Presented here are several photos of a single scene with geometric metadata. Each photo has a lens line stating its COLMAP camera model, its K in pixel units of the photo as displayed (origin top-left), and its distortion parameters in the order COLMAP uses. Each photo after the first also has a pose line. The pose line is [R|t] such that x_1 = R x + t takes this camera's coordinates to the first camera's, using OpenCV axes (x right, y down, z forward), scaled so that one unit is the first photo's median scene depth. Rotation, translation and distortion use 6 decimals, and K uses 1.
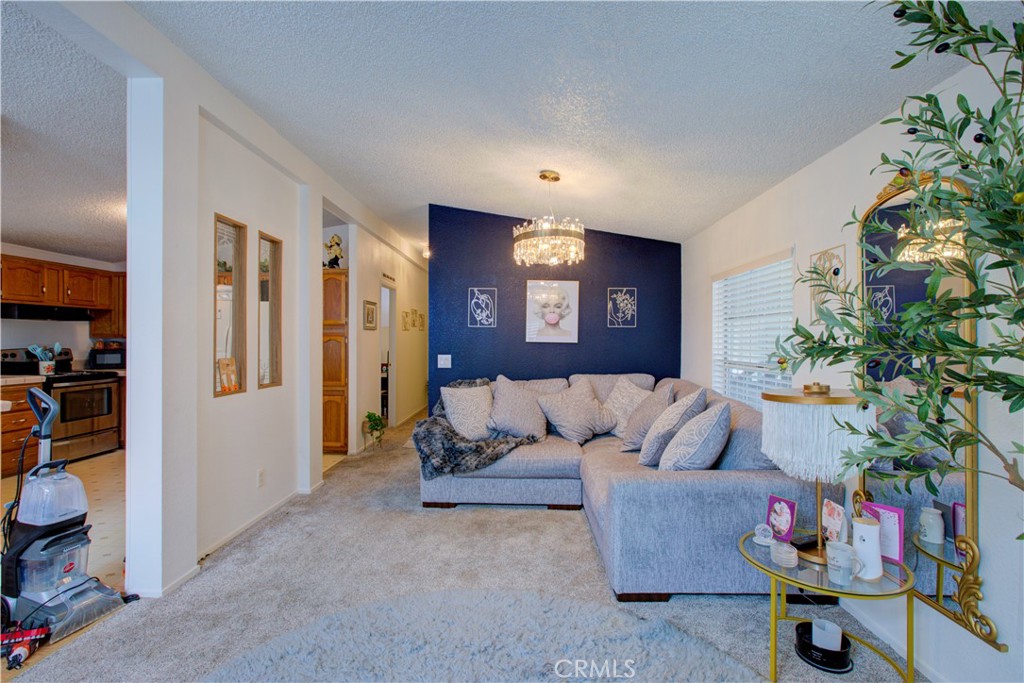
lens RADIAL K [[462.6, 0, 512.0], [0, 462.6, 341.5], [0, 0, 1]] dist [-0.015790, 0.007241]
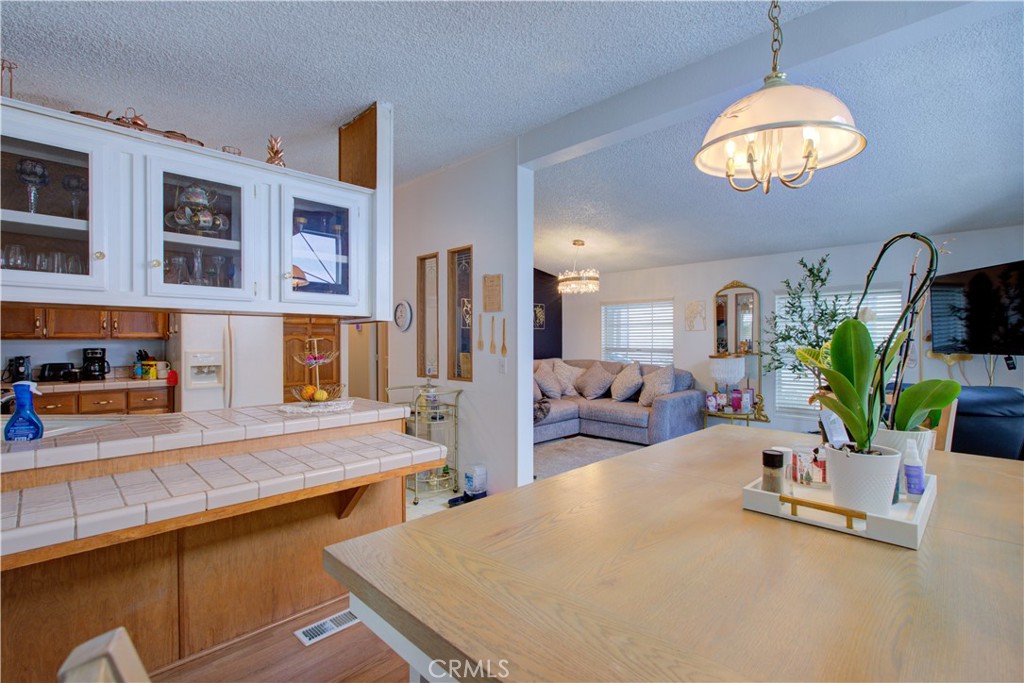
lens RADIAL K [[462.6, 0, 512.0], [0, 462.6, 341.5], [0, 0, 1]] dist [-0.015790, 0.007241]
pose [[0.694662, -0.010995, 0.719252, -0.984751], [0.005296, 0.999934, 0.010171, -0.006147], [-0.719317, -0.003257, 0.694674, -0.022927]]
